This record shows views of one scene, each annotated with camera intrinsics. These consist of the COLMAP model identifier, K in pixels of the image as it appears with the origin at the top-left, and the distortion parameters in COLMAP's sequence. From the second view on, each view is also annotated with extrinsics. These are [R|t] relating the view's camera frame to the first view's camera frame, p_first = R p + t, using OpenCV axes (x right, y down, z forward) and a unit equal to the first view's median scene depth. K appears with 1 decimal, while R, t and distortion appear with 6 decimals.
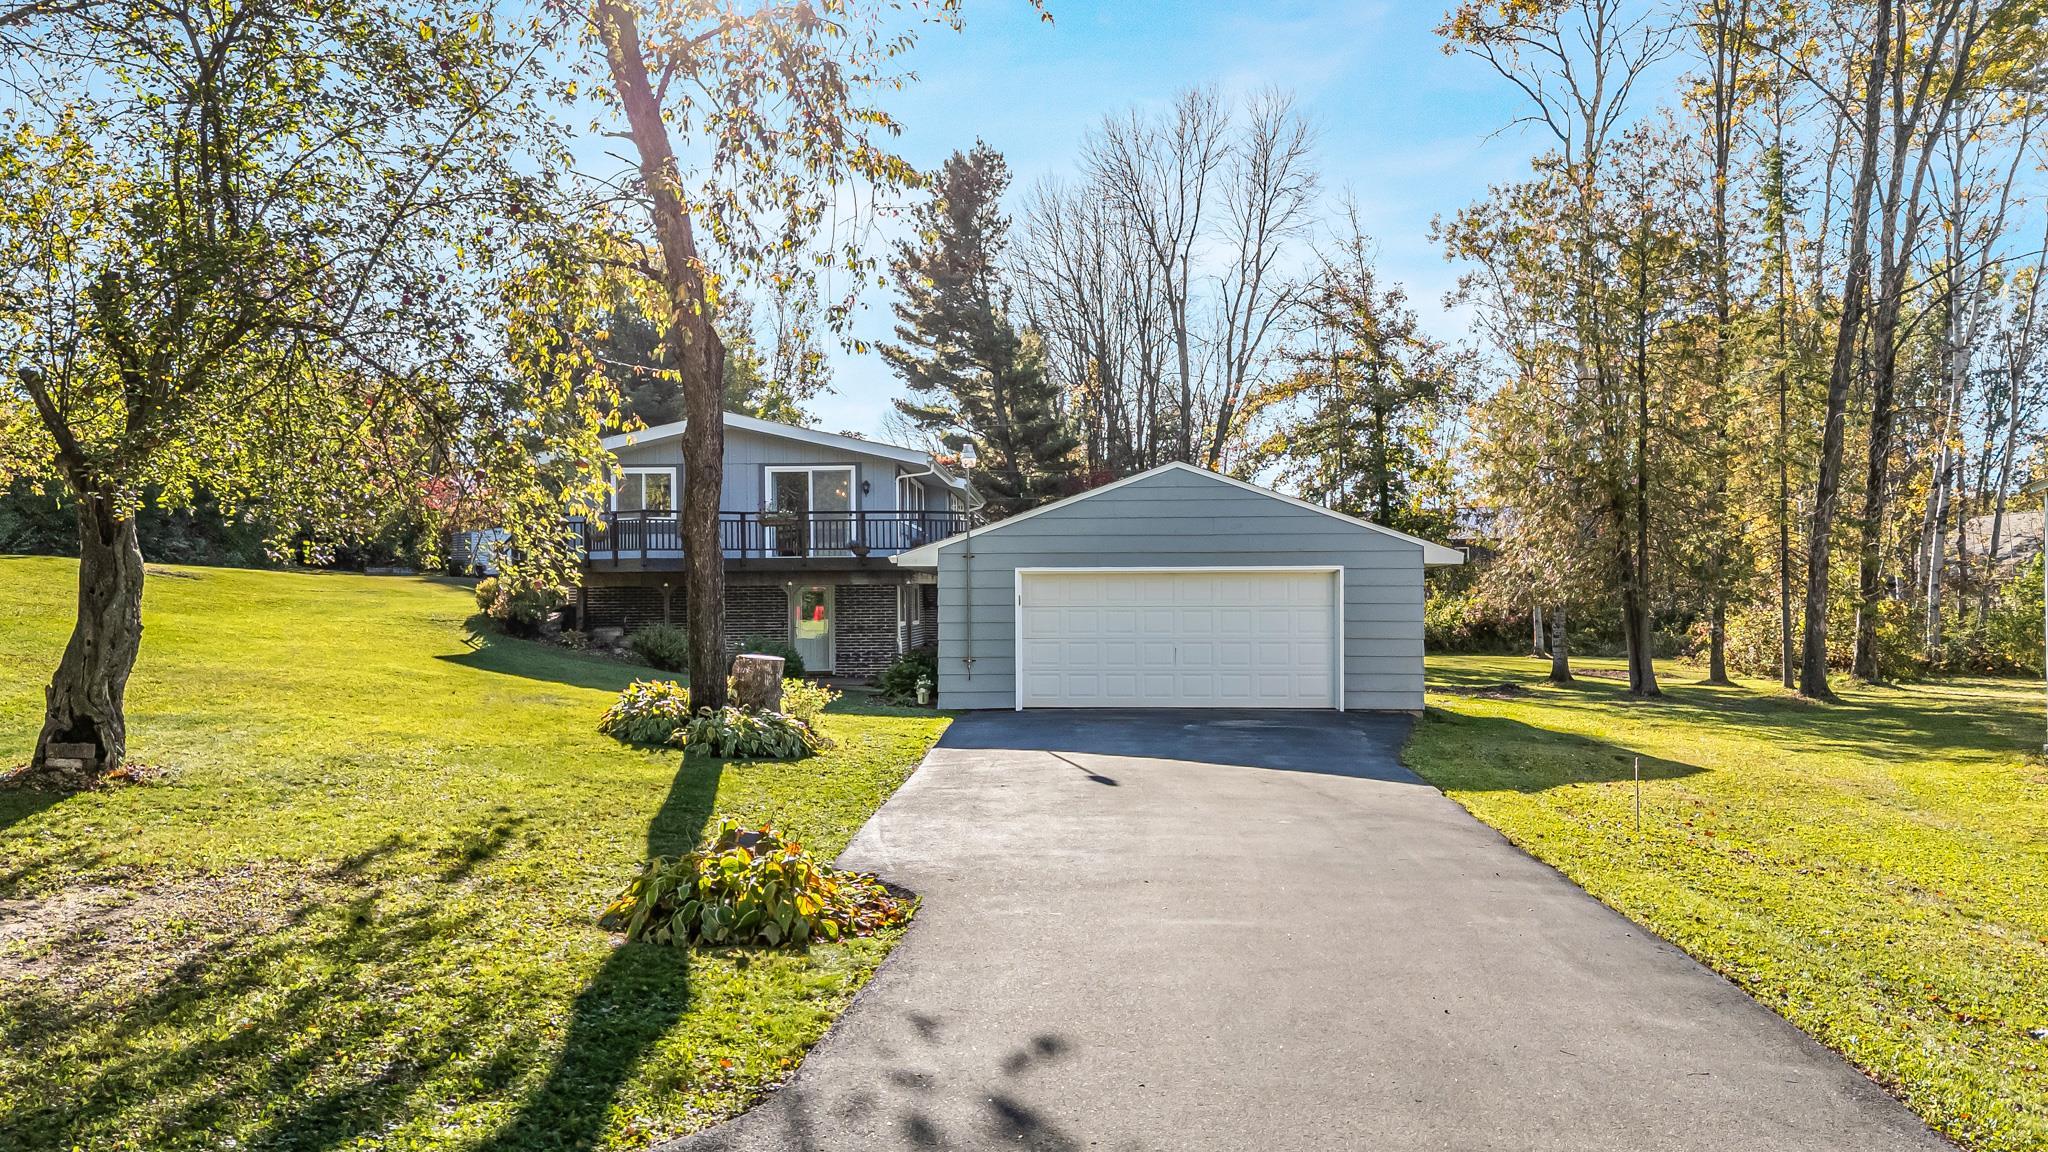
lens RADIAL K [[1498.0, 0, 1024.0], [0, 1498.0, 576.0], [0, 0, 1]] dist [0.003780, 0.000006]
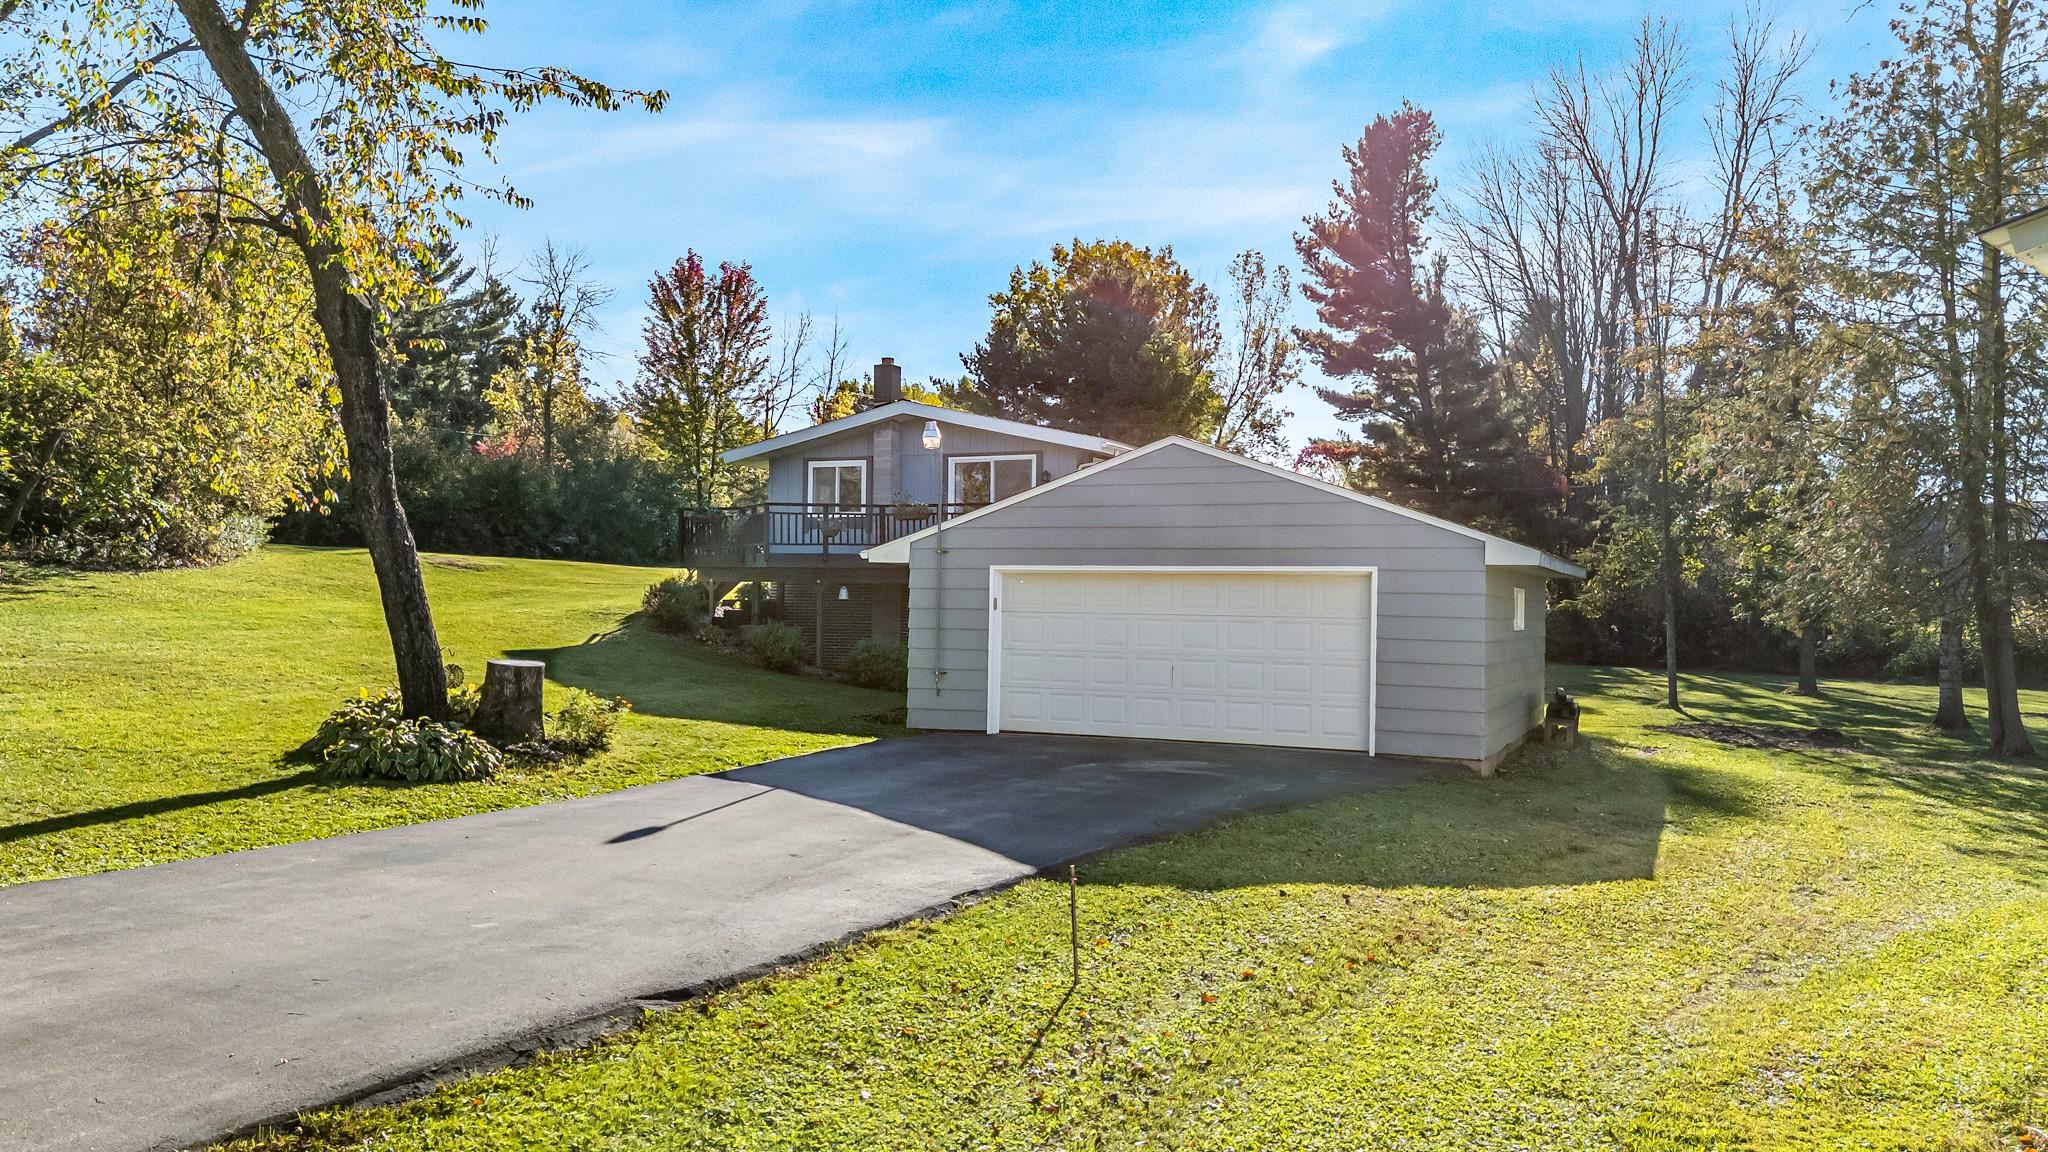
lens RADIAL K [[1498.0, 0, 1024.0], [0, 1498.0, 576.0], [0, 0, 1]] dist [0.003780, 0.000006]
pose [[0.923446, 0.011817, -0.383546, 0.113878], [-0.011399, 0.999929, 0.003363, -0.000941], [0.383559, 0.001266, 0.923515, 0.071584]]
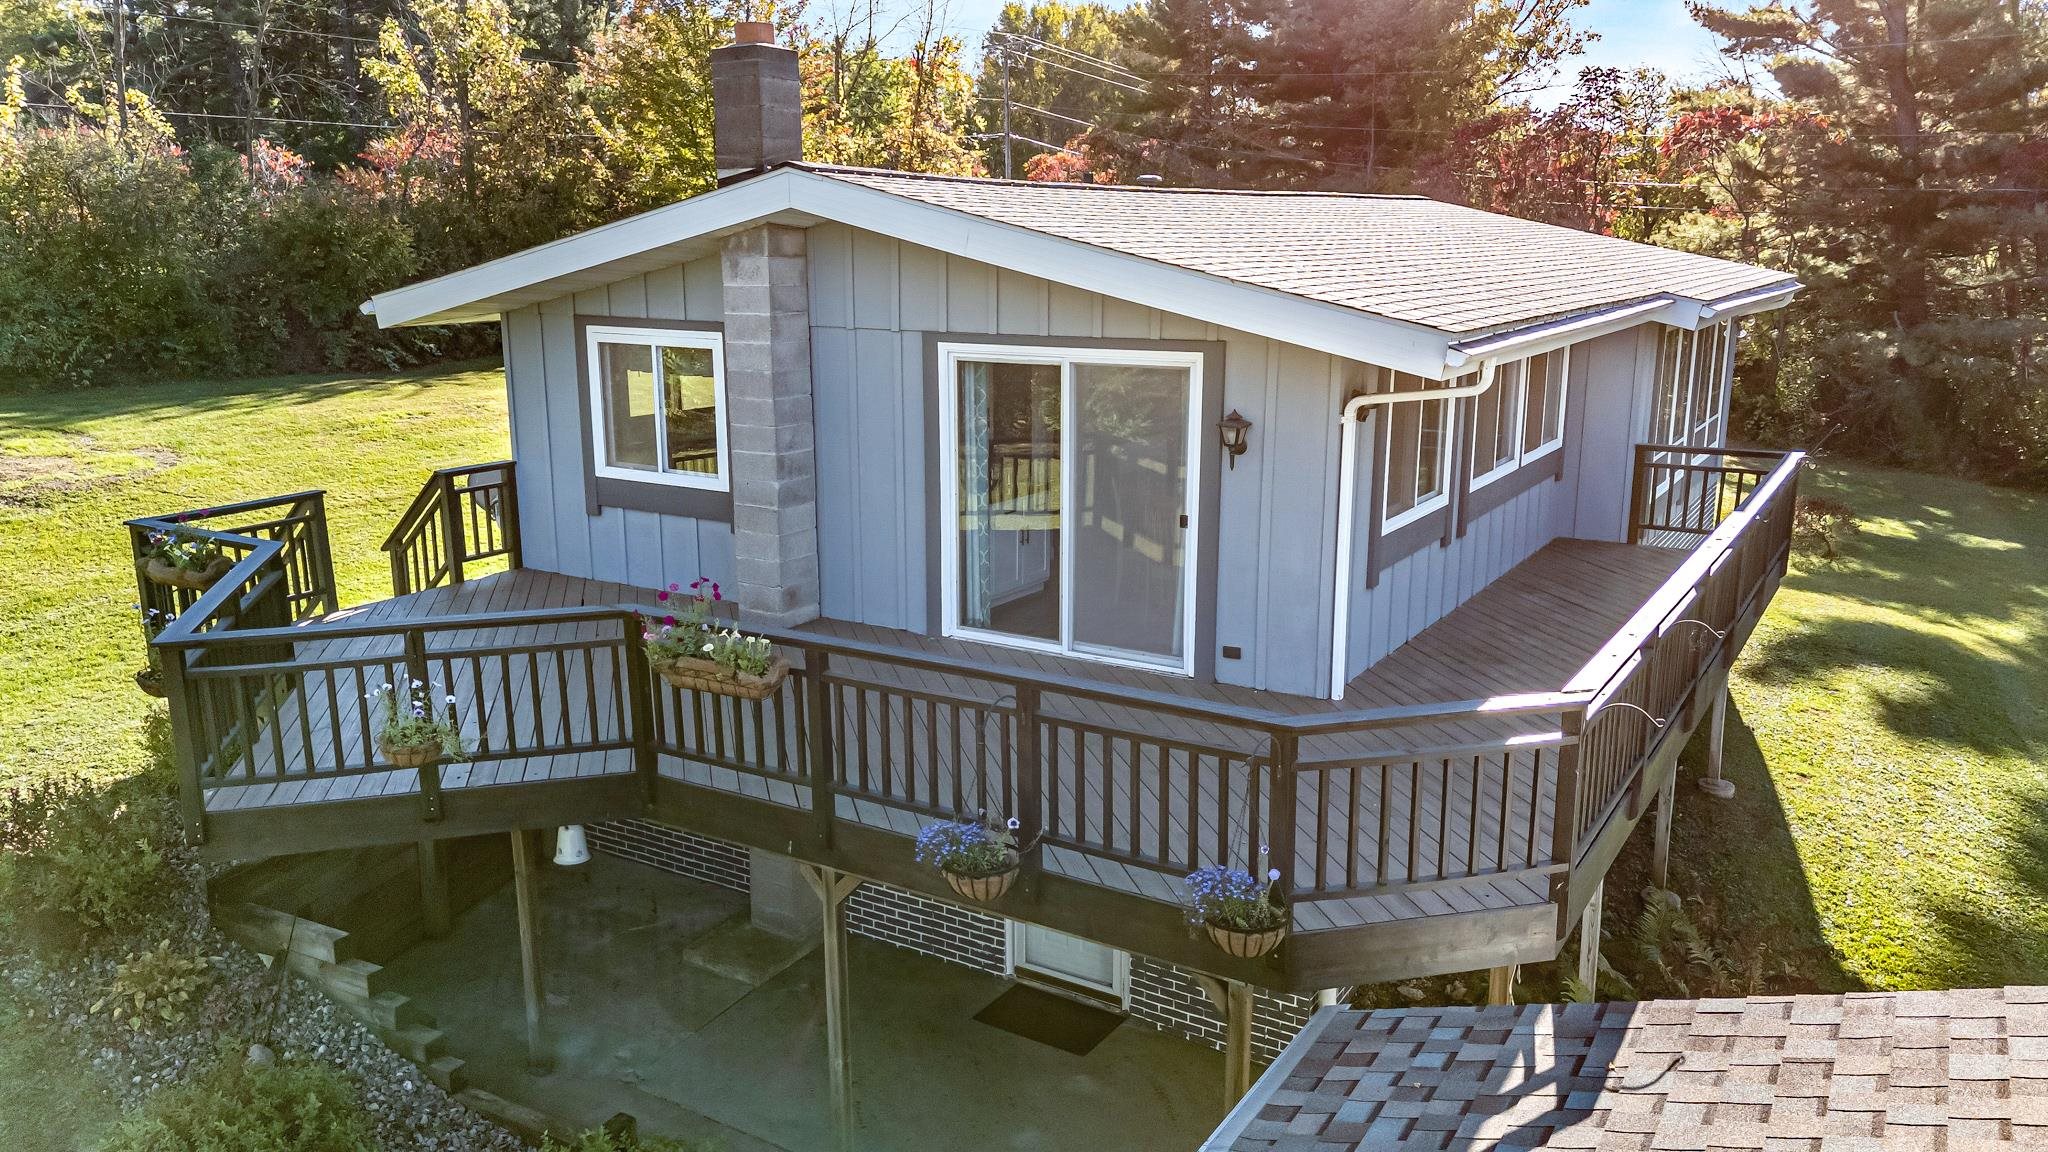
lens RADIAL K [[1498.0, 0, 1024.0], [0, 1498.0, 576.0], [0, 0, 1]] dist [0.003780, 0.000006]
pose [[0.865502, 0.117089, -0.487028, -0.000647], [0.006121, 0.969751, 0.244020, -0.049481], [0.500868, -0.214180, 0.838605, 0.360409]]
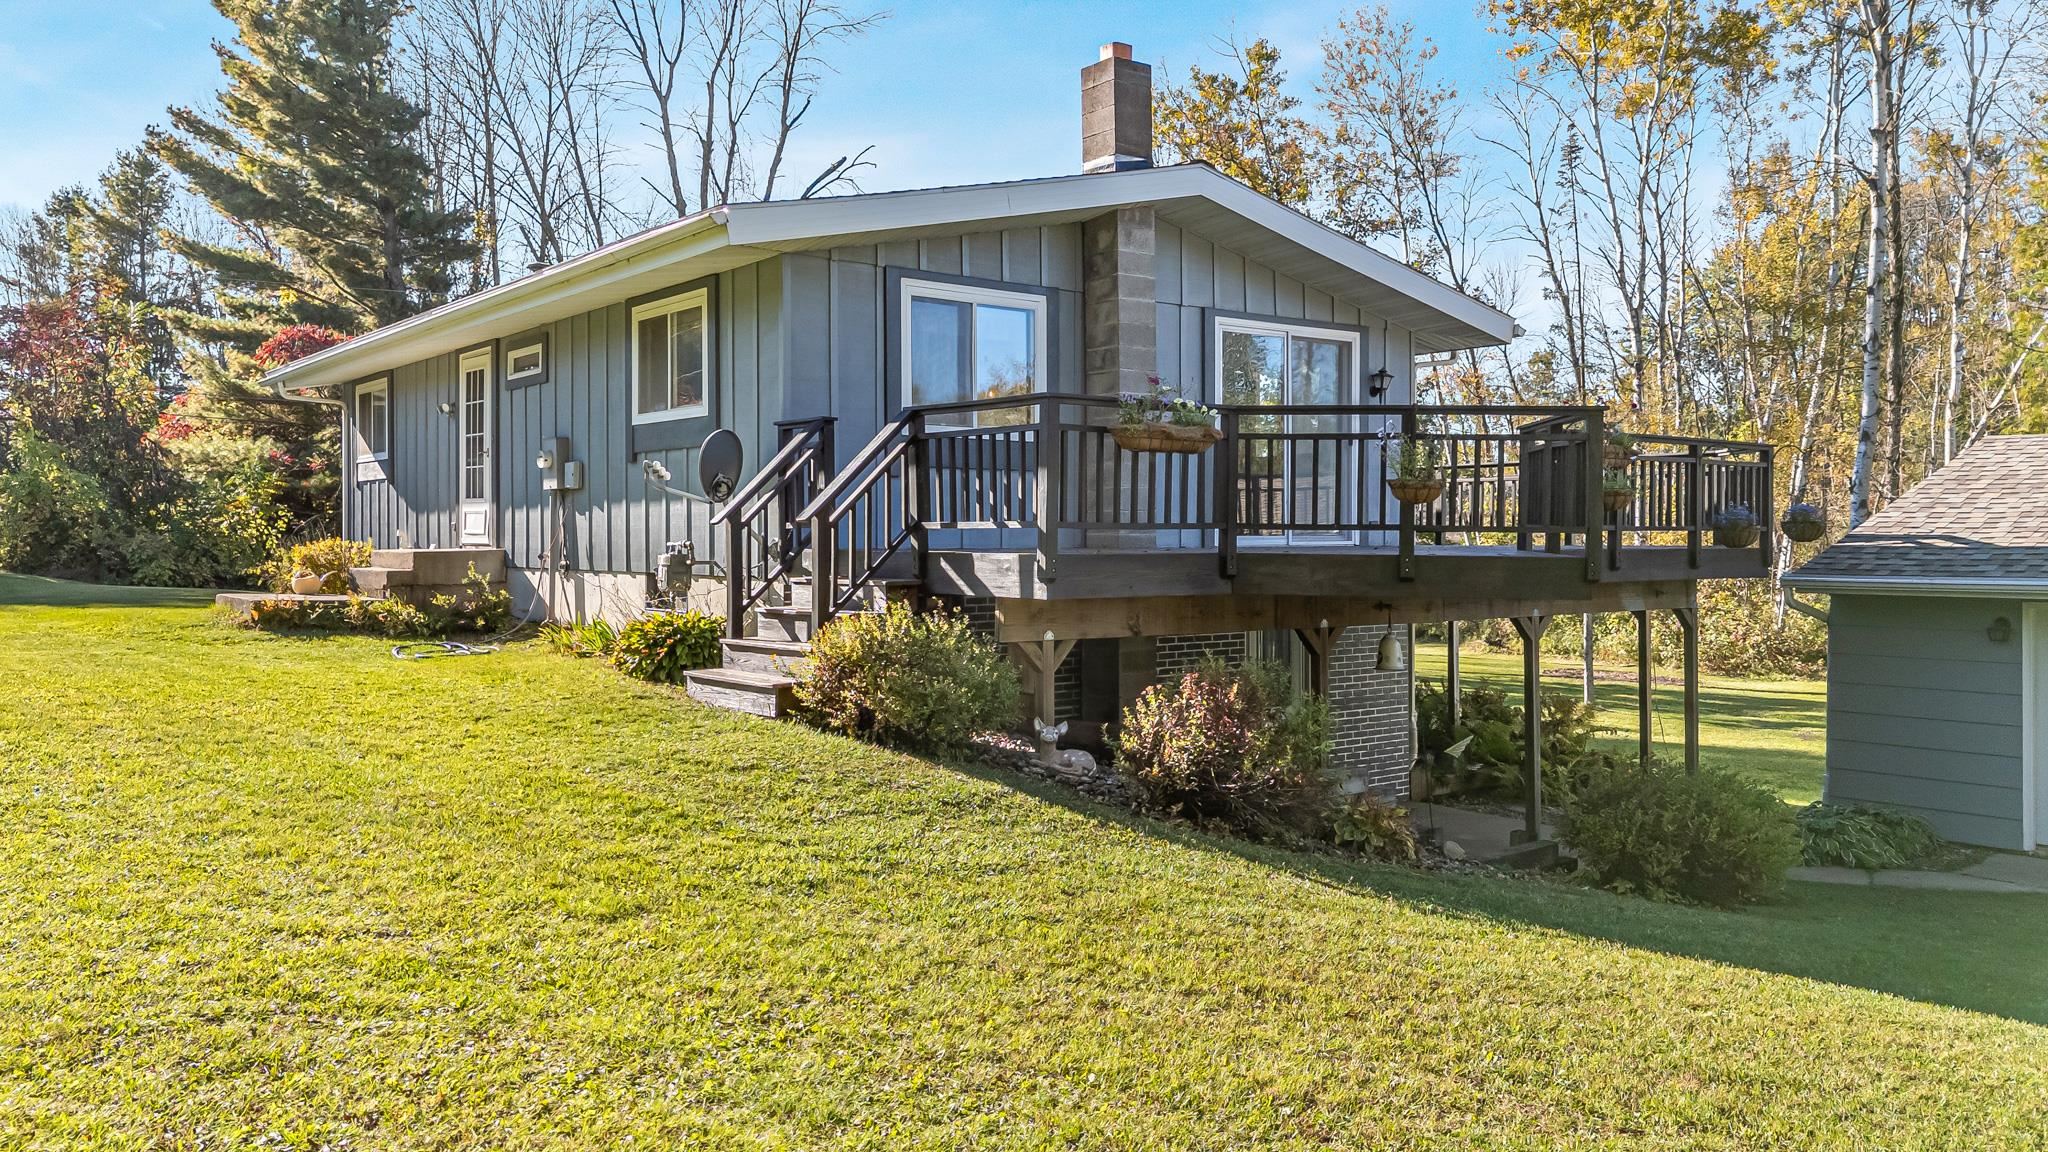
lens RADIAL K [[1498.0, 0, 1024.0], [0, 1498.0, 576.0], [0, 0, 1]] dist [0.003780, 0.000006]
pose [[0.749345, -0.017849, 0.661939, -0.237377], [-0.013261, 0.999032, 0.041951, -0.008824], [-0.662046, -0.040214, 0.748383, 0.352459]]
